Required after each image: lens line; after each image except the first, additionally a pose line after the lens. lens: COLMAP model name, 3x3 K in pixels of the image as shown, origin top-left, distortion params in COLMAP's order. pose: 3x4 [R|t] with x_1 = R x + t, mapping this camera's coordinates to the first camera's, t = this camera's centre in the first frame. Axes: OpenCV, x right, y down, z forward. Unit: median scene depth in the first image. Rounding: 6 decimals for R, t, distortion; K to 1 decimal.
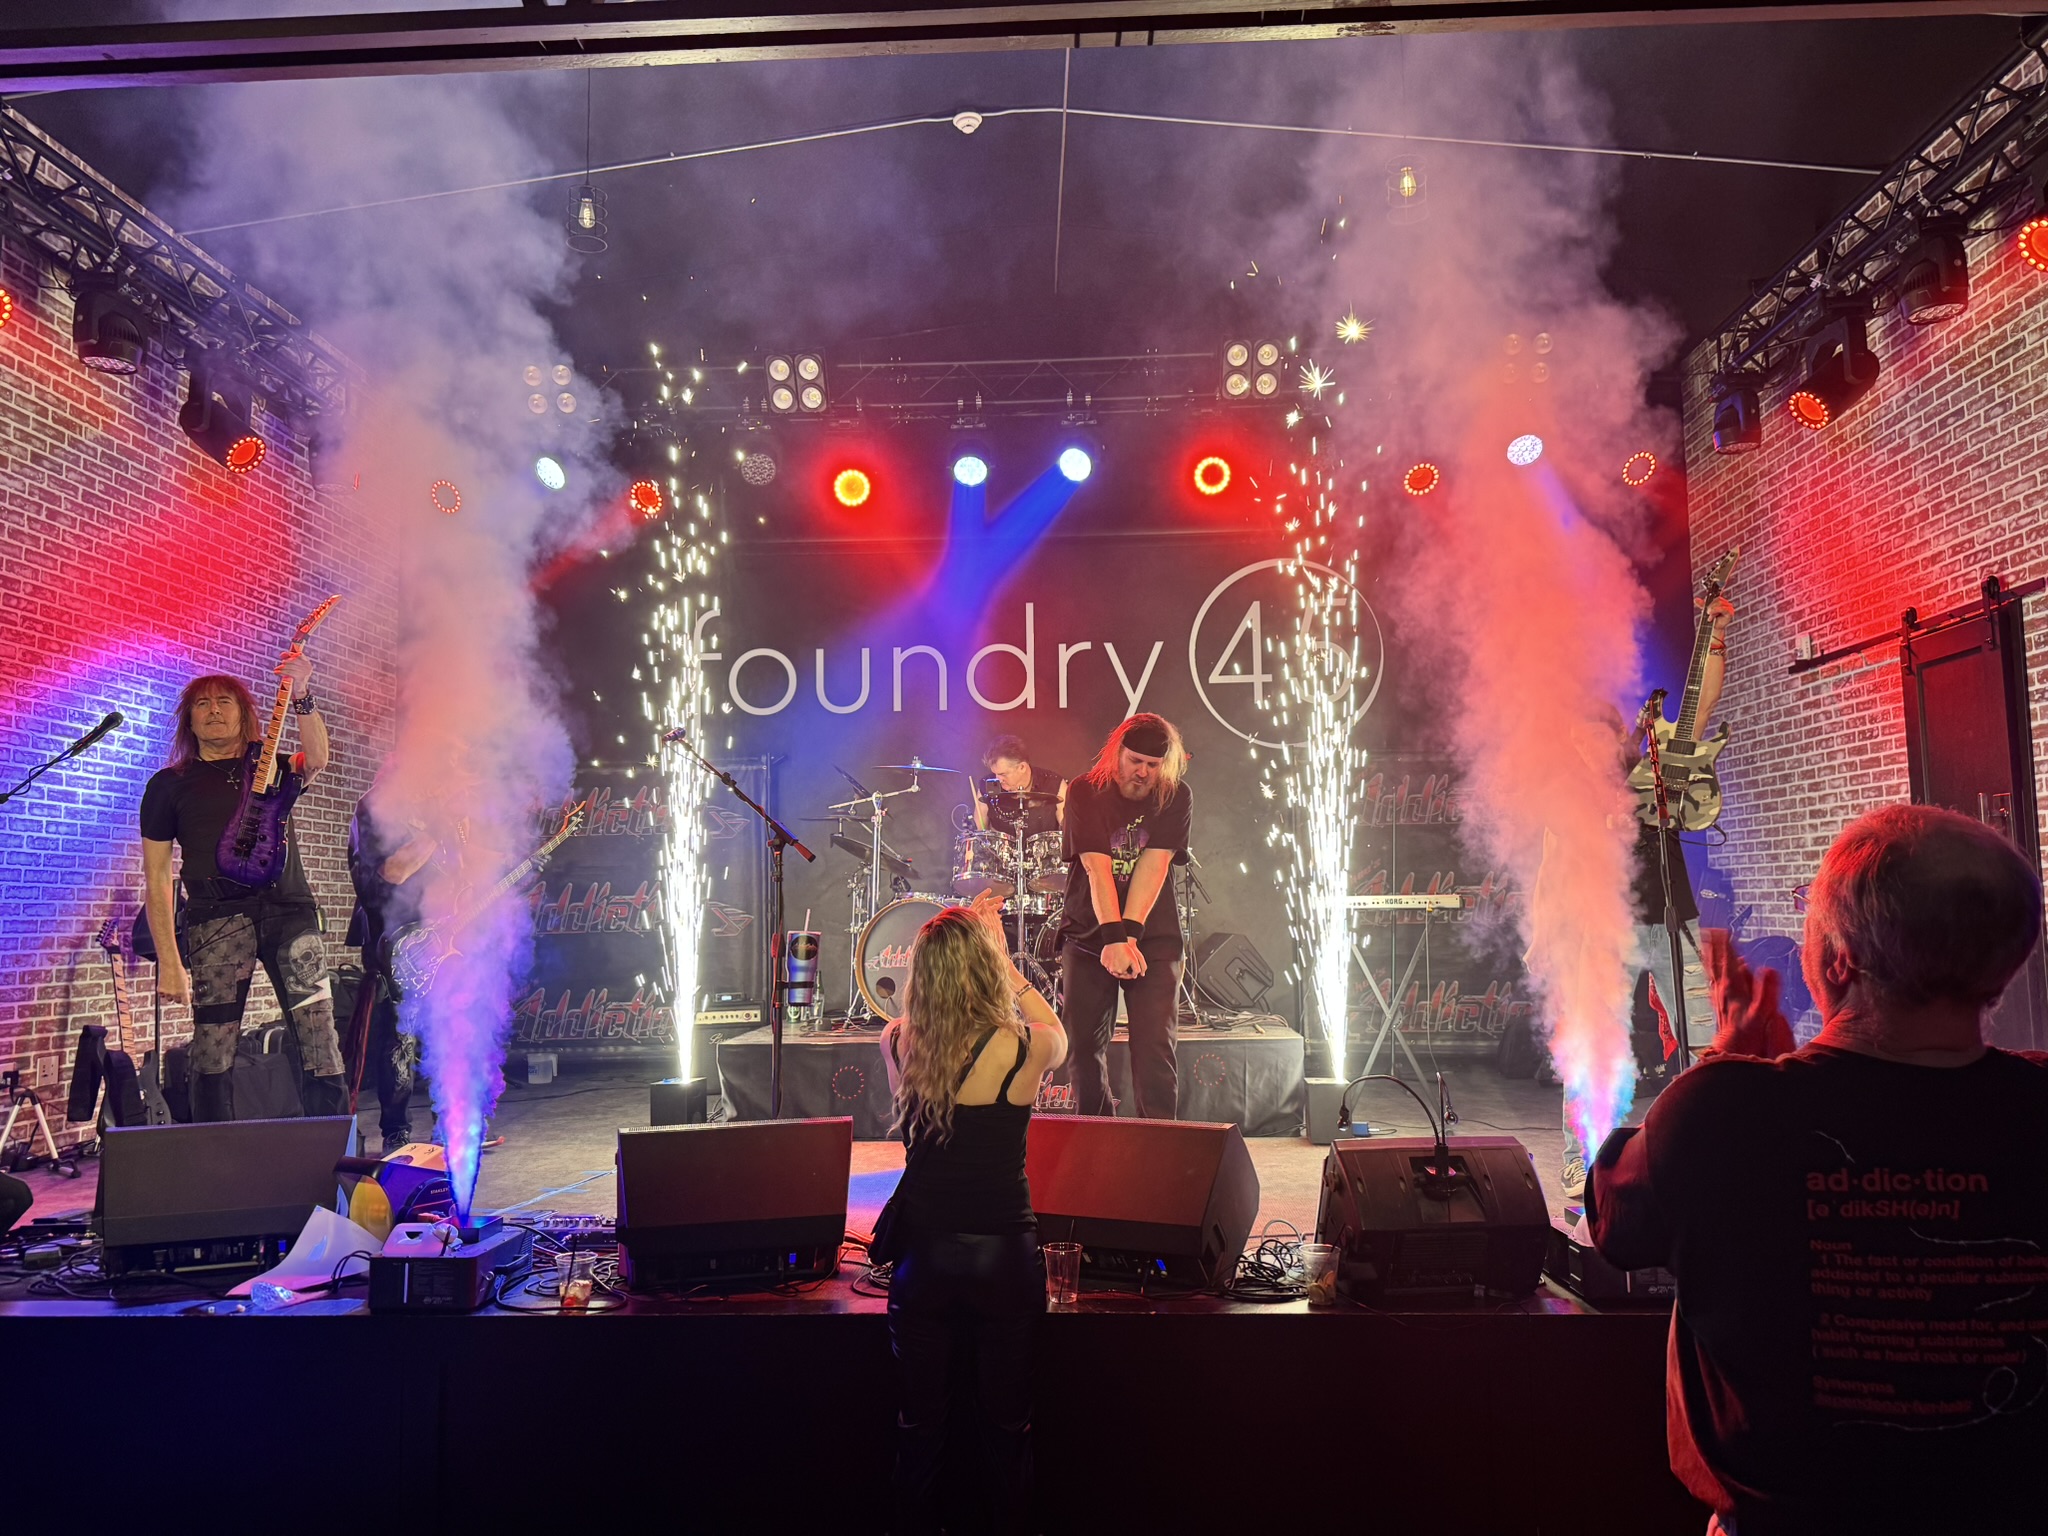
lens RADIAL K [[1446.6, 0, 1030.7], [0, 1446.6, 766.1], [0, 0, 1]] dist [0.069163, -0.080349]
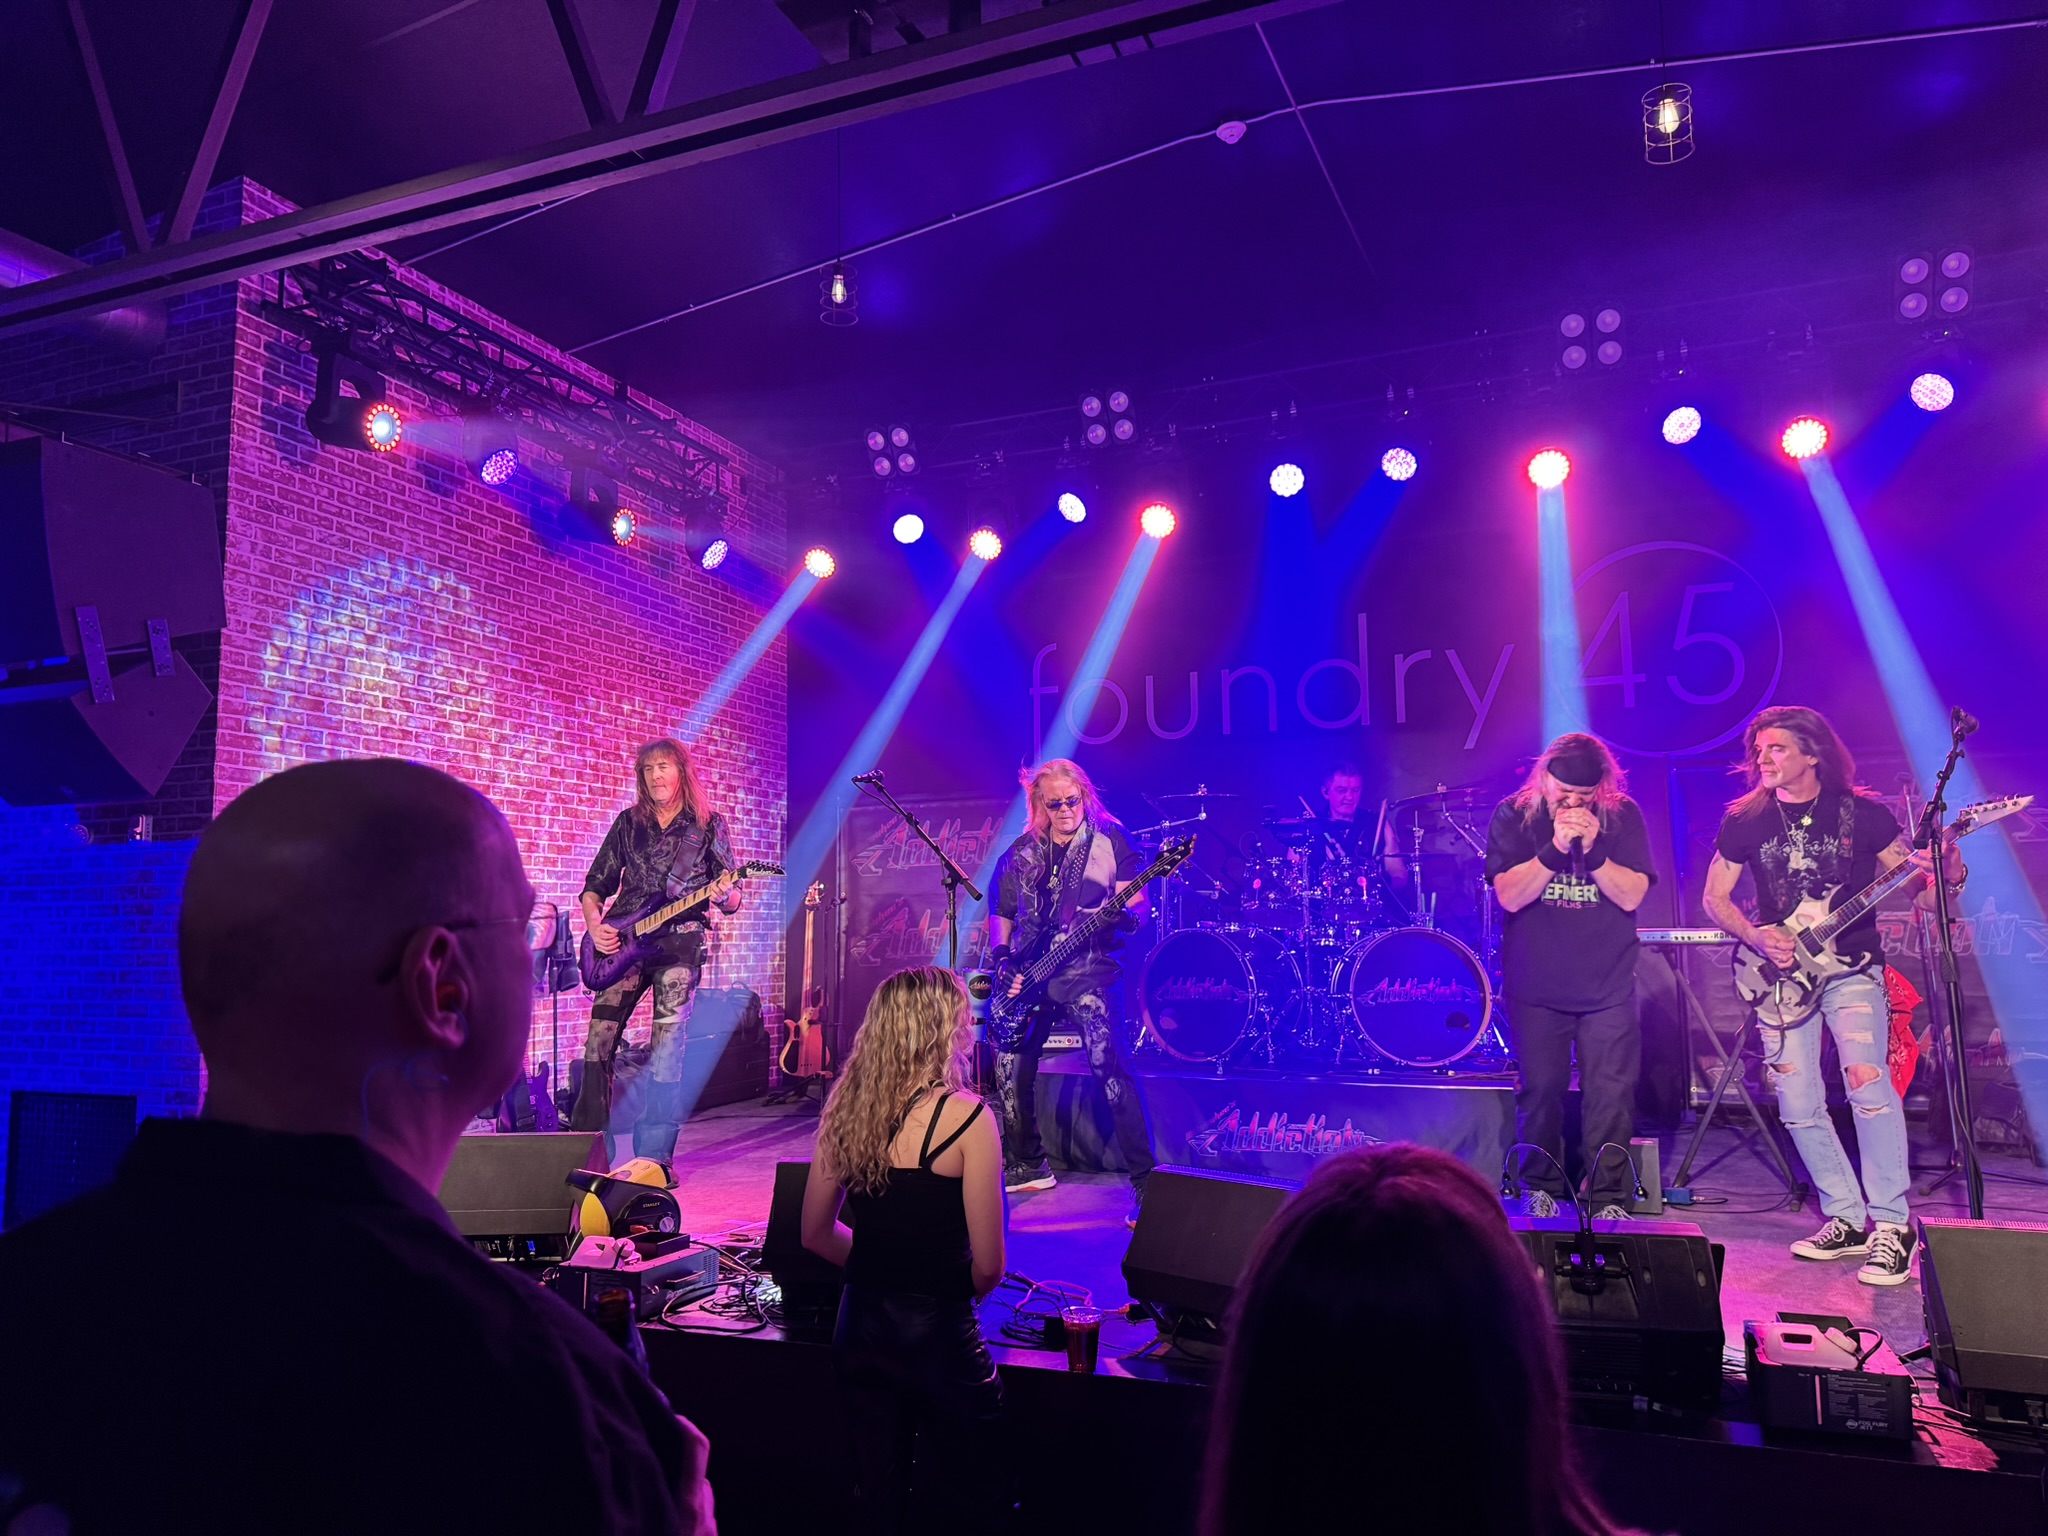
lens RADIAL K [[1446.6, 0, 1030.7], [0, 1446.6, 766.1], [0, 0, 1]] dist [0.069163, -0.080349]
pose [[0.942756, -0.037167, -0.331404, 0.147702], [0.033871, 0.999303, -0.015717, -0.007350], [0.331757, 0.003592, 0.943358, 0.038091]]
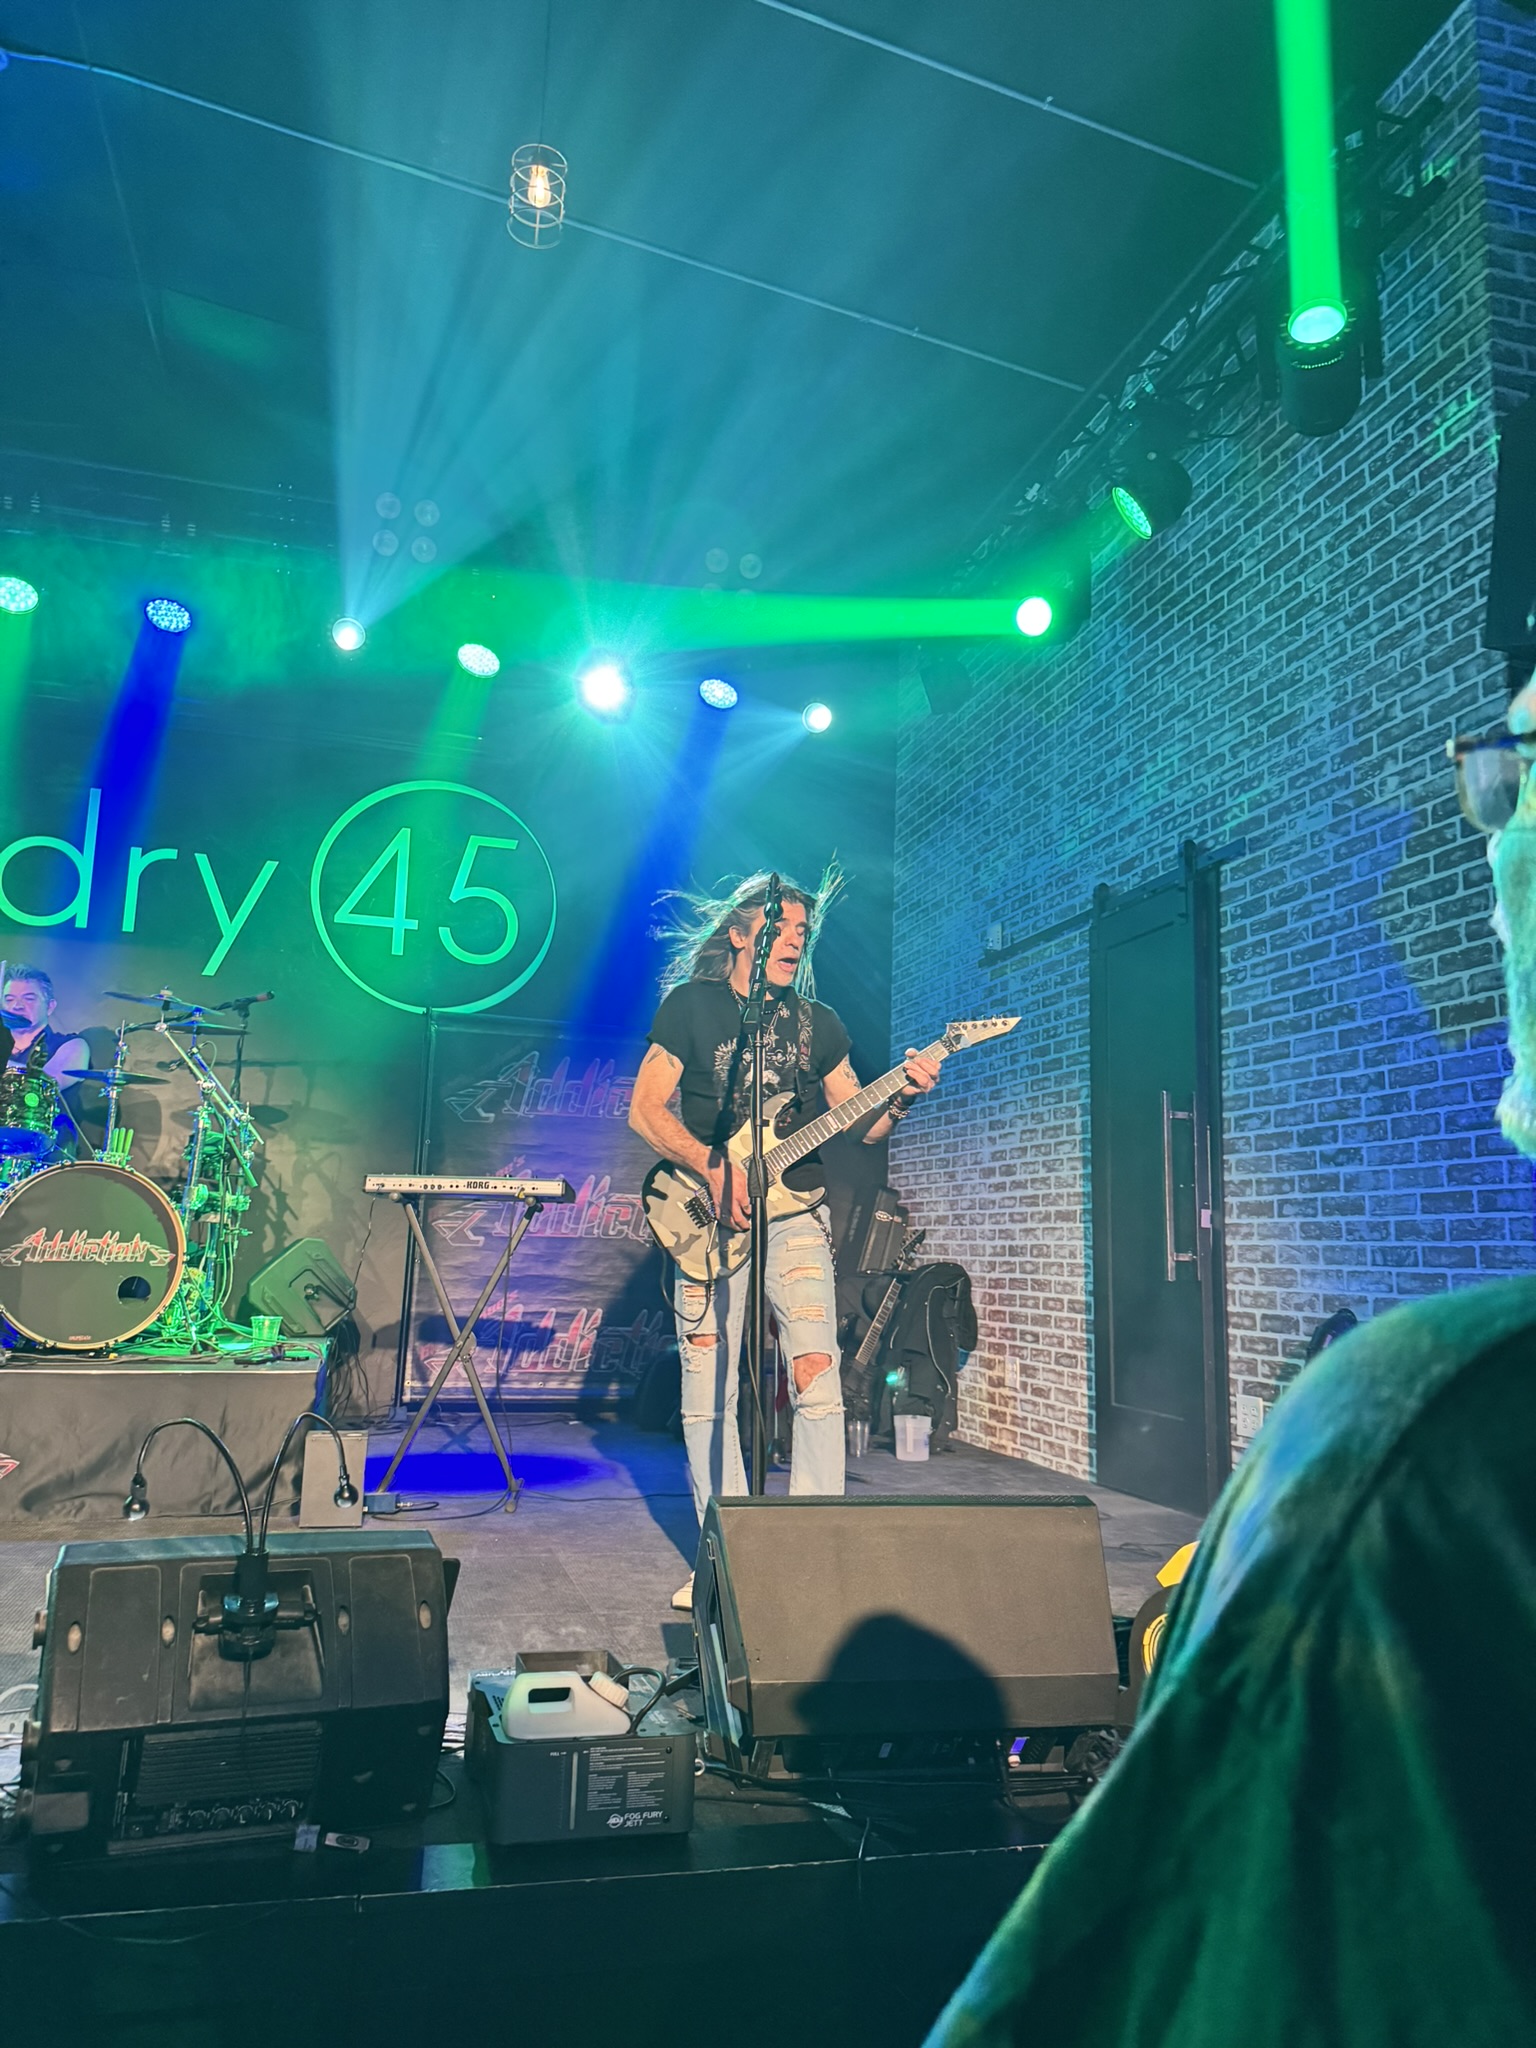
lens RADIAL K [[1434.3, 0, 753.2], [0, 1434.3, 1032.4], [0, 0, 1]] dist [0.151366, -0.277291]
pose [[0.950284, 0.092973, 0.297180, 0.152388], [-0.075723, 0.994734, -0.069065, 0.054233], [-0.302036, 0.043128, 0.952320, 0.244928]]
